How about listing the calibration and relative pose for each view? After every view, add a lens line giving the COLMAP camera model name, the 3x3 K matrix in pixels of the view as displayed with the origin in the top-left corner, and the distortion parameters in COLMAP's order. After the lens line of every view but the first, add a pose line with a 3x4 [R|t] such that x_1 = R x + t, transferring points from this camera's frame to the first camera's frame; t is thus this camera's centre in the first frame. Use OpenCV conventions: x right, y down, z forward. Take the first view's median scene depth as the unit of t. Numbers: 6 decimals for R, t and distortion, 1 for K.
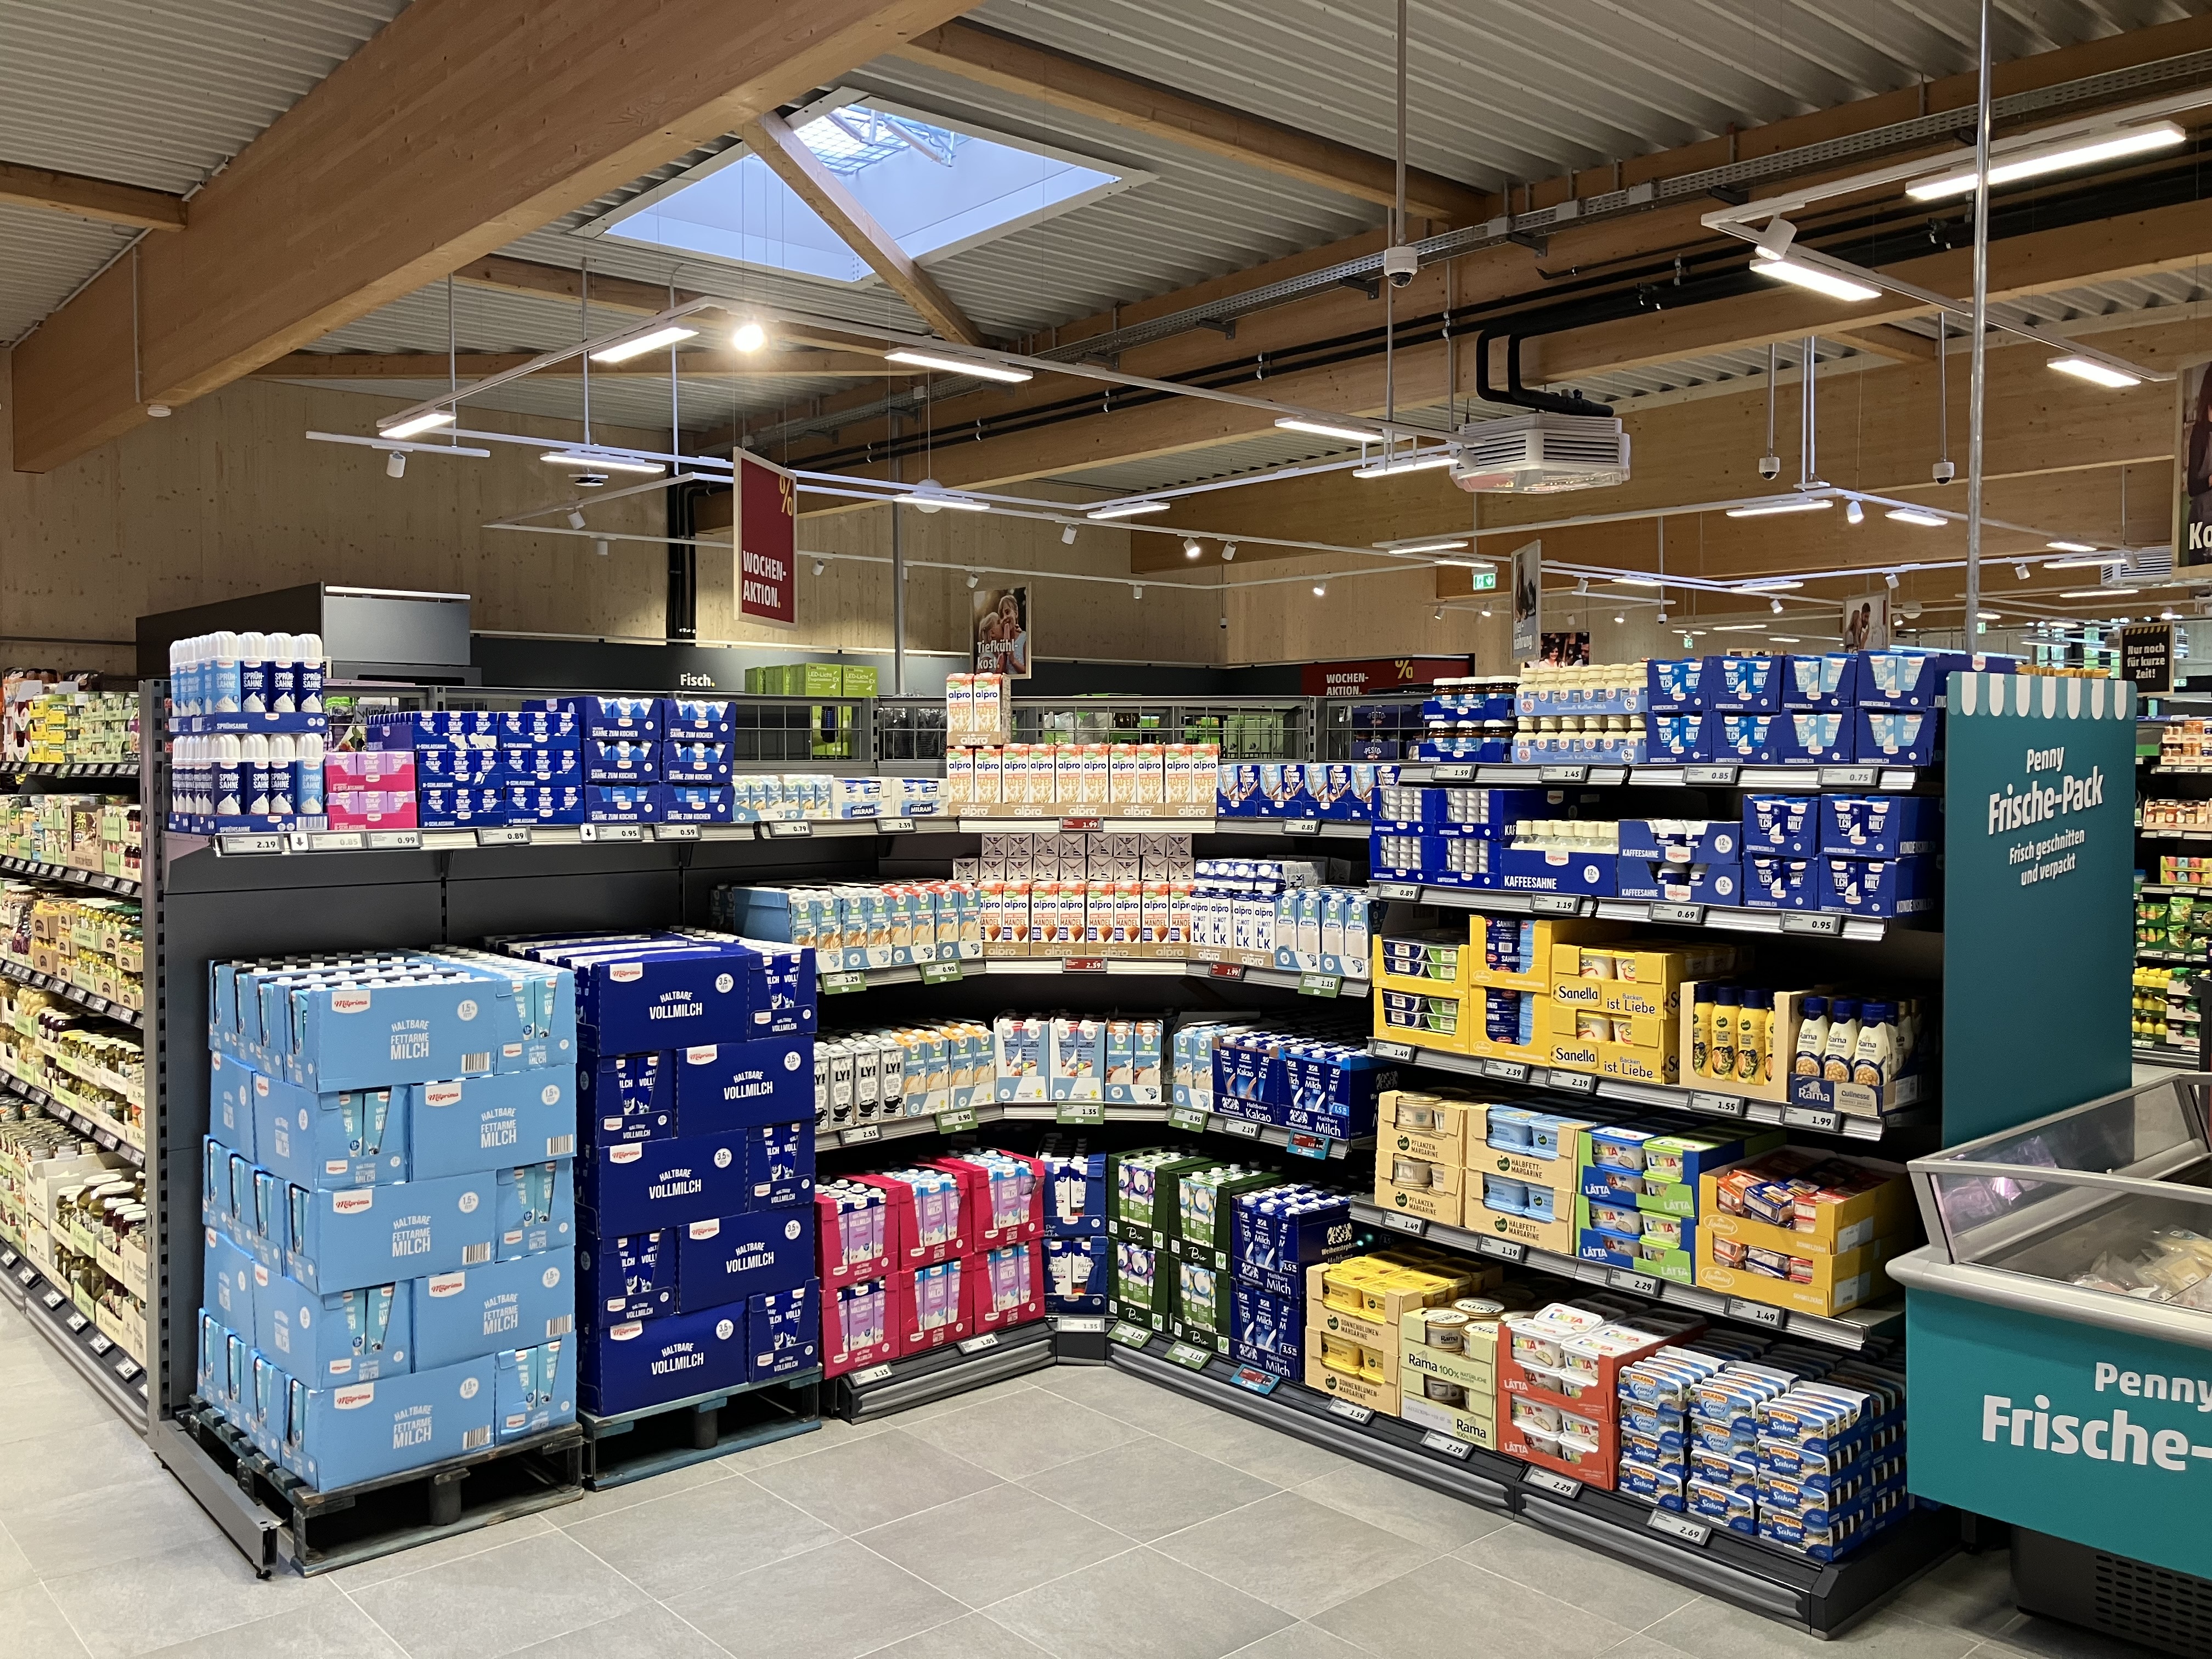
lens RADIAL K [[1820.8, 0, 1099.8], [0, 1820.8, 801.3], [0, 0, 1]] dist [0.032660, -0.032997]
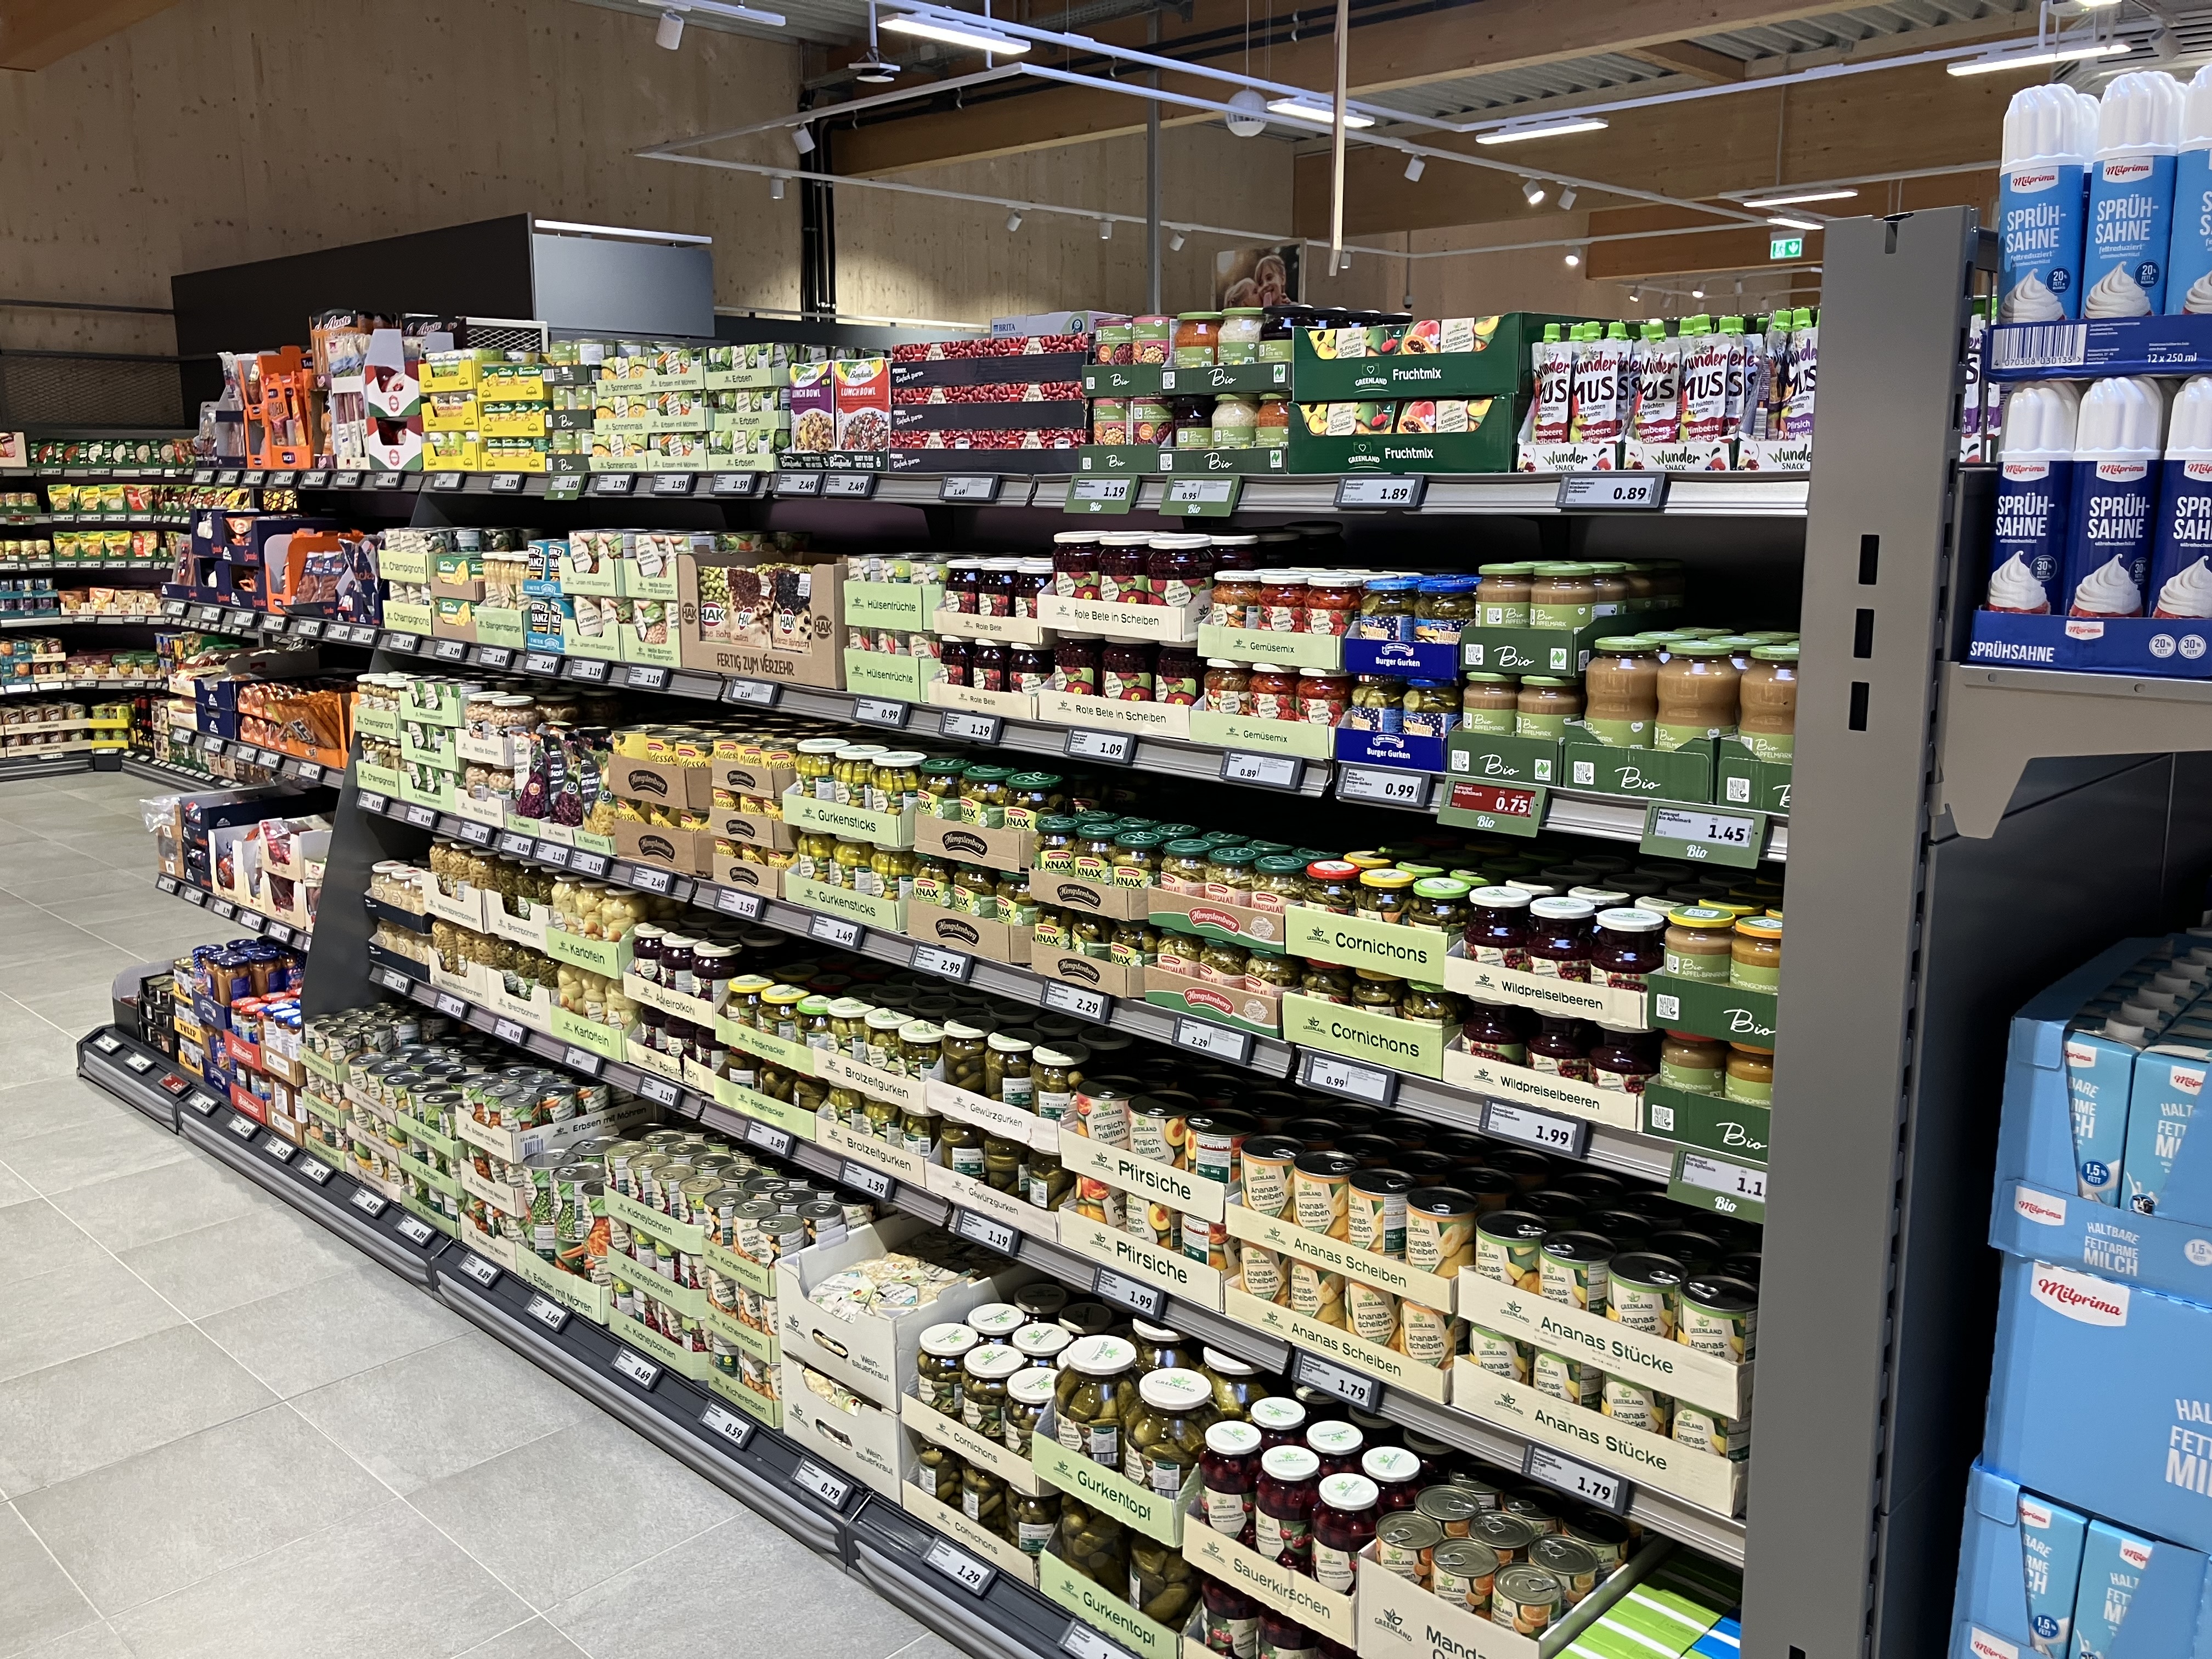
lens RADIAL K [[1820.8, 0, 1094.6], [0, 1820.8, 771.8], [0, 0, 1]] dist [0.032660, -0.032997]
pose [[0.996524, -0.017996, 0.081342, -0.561940], [0.006274, 0.989828, 0.142132, -0.010802], [-0.083072, -0.141127, 0.986500, 0.532590]]
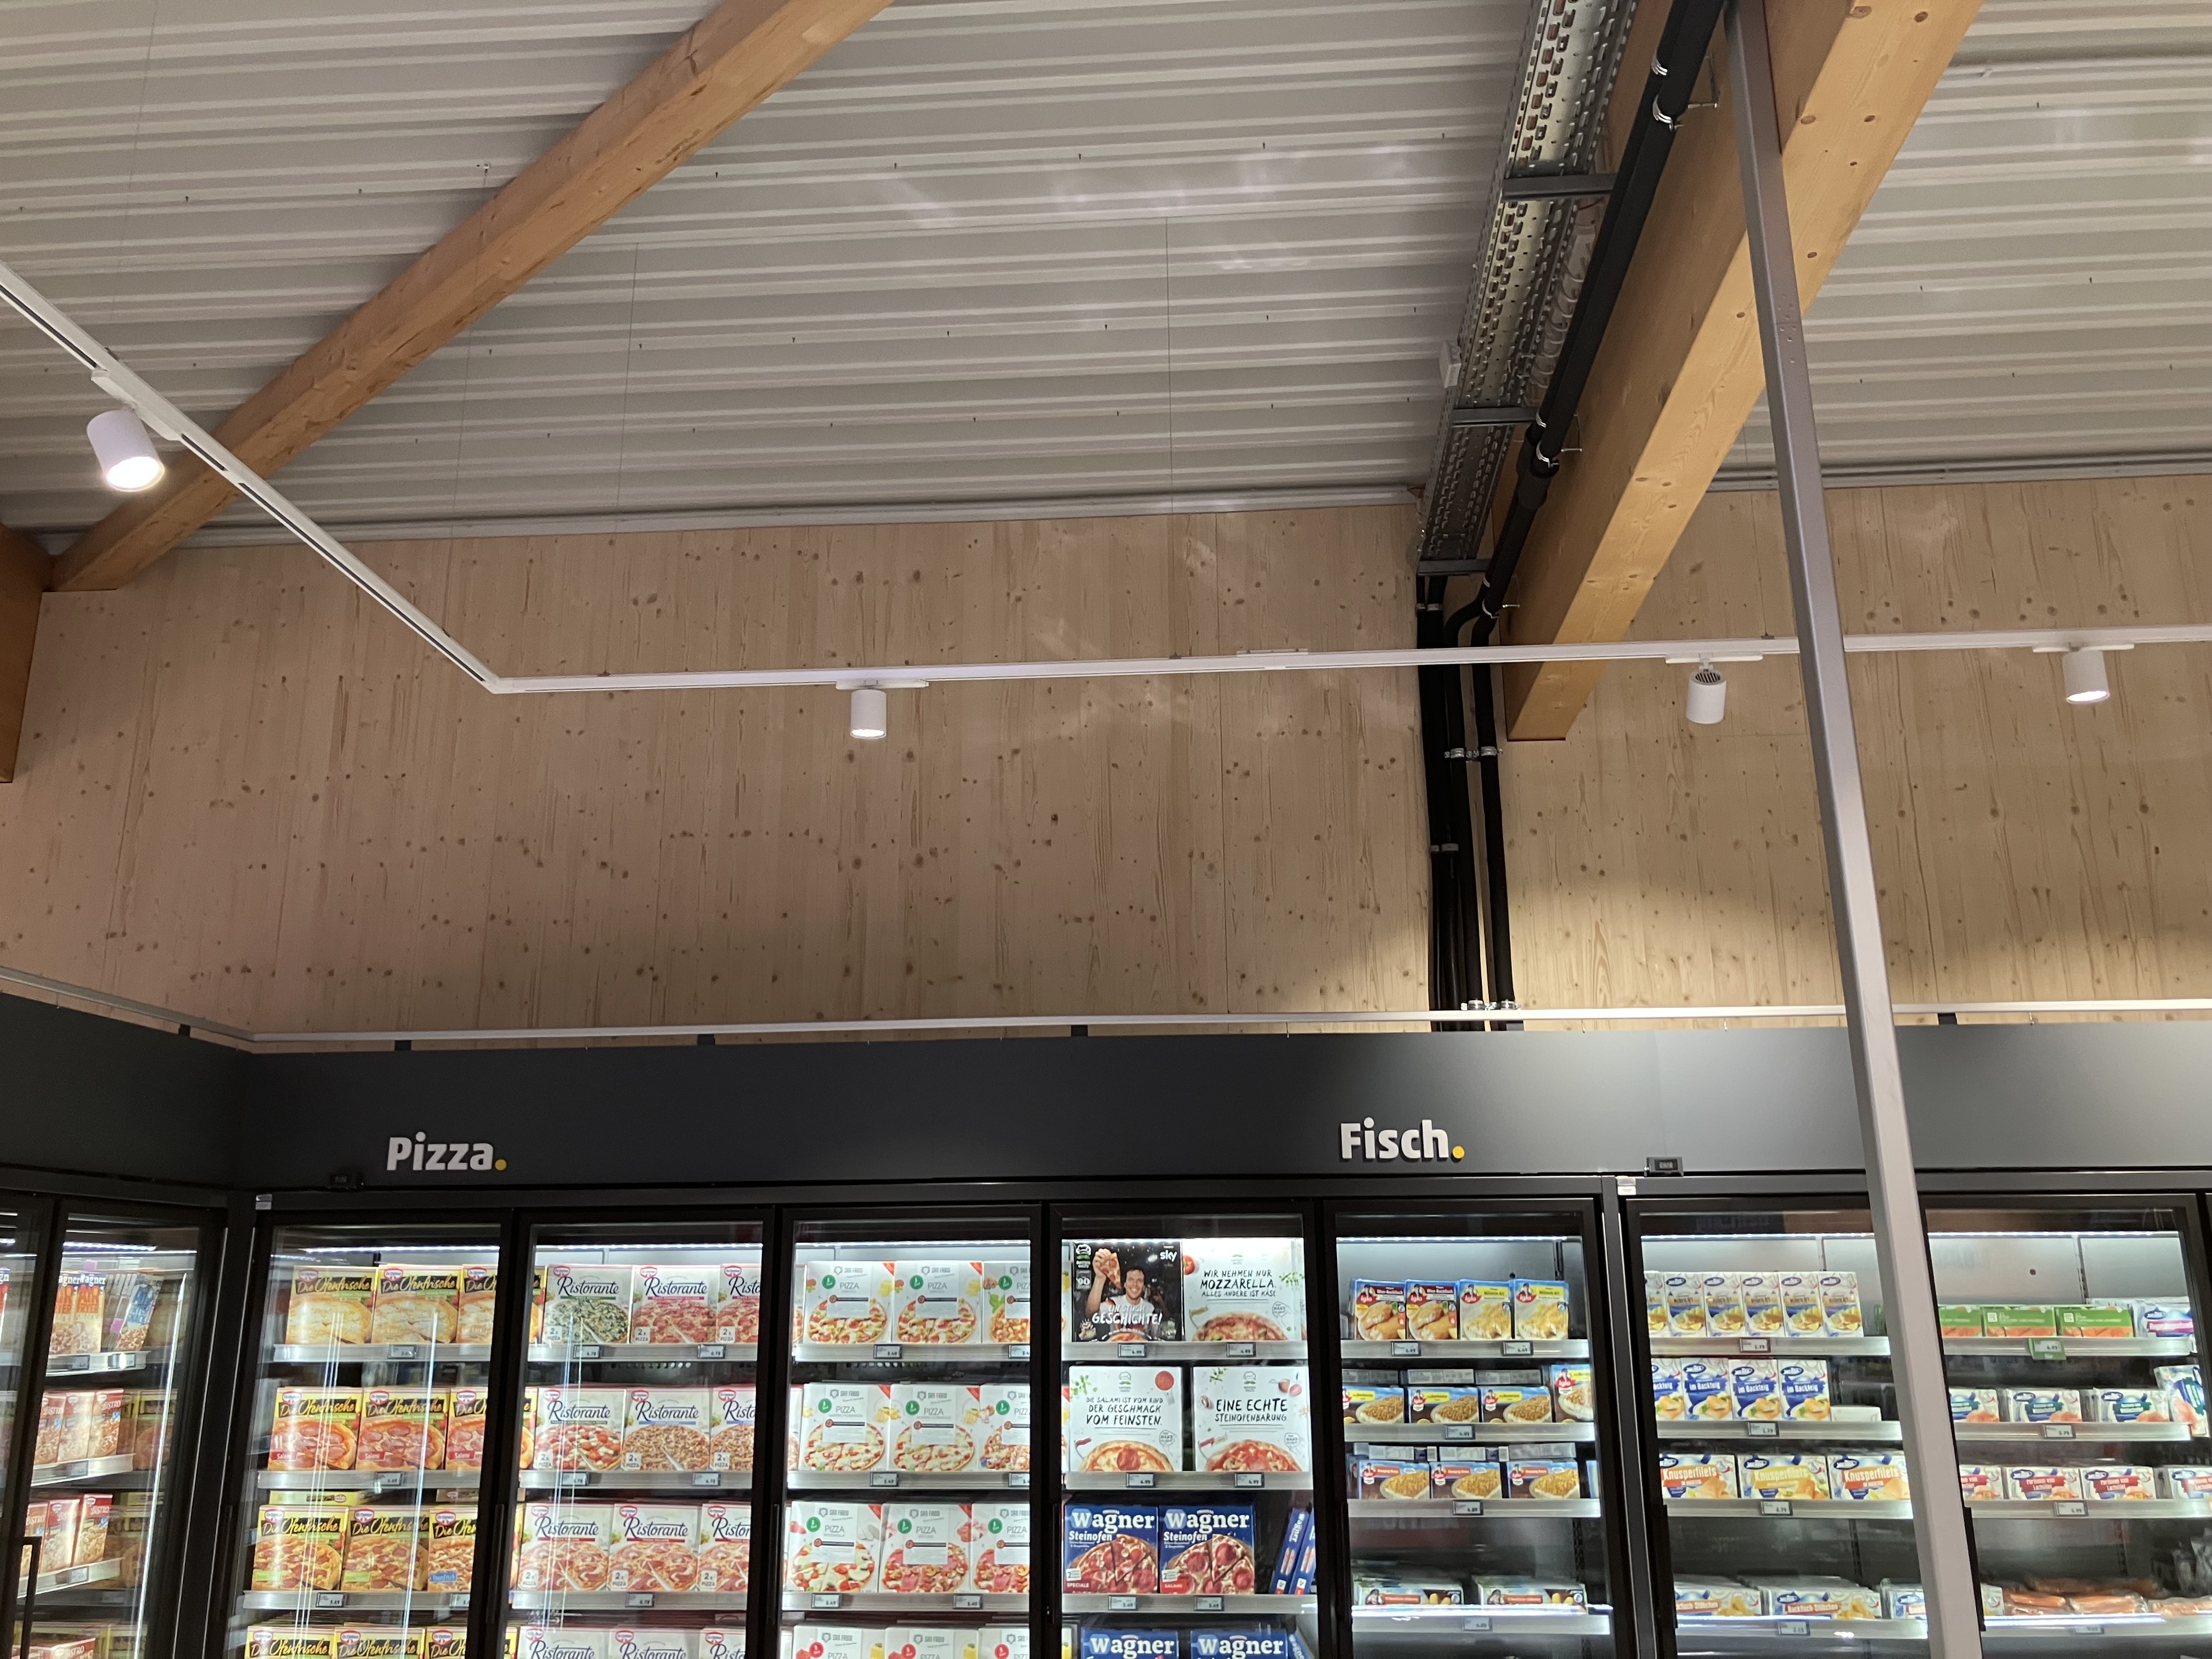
lens RADIAL K [[1820.8, 0, 1106.9], [0, 1820.8, 798.2], [0, 0, 1]] dist [0.032660, -0.032997]
pose [[0.699498, -0.195400, -0.687402, -0.090376], [-0.014066, 0.957942, -0.286617, -0.096987], [0.714496, 0.210157, 0.667330, 2.245460]]
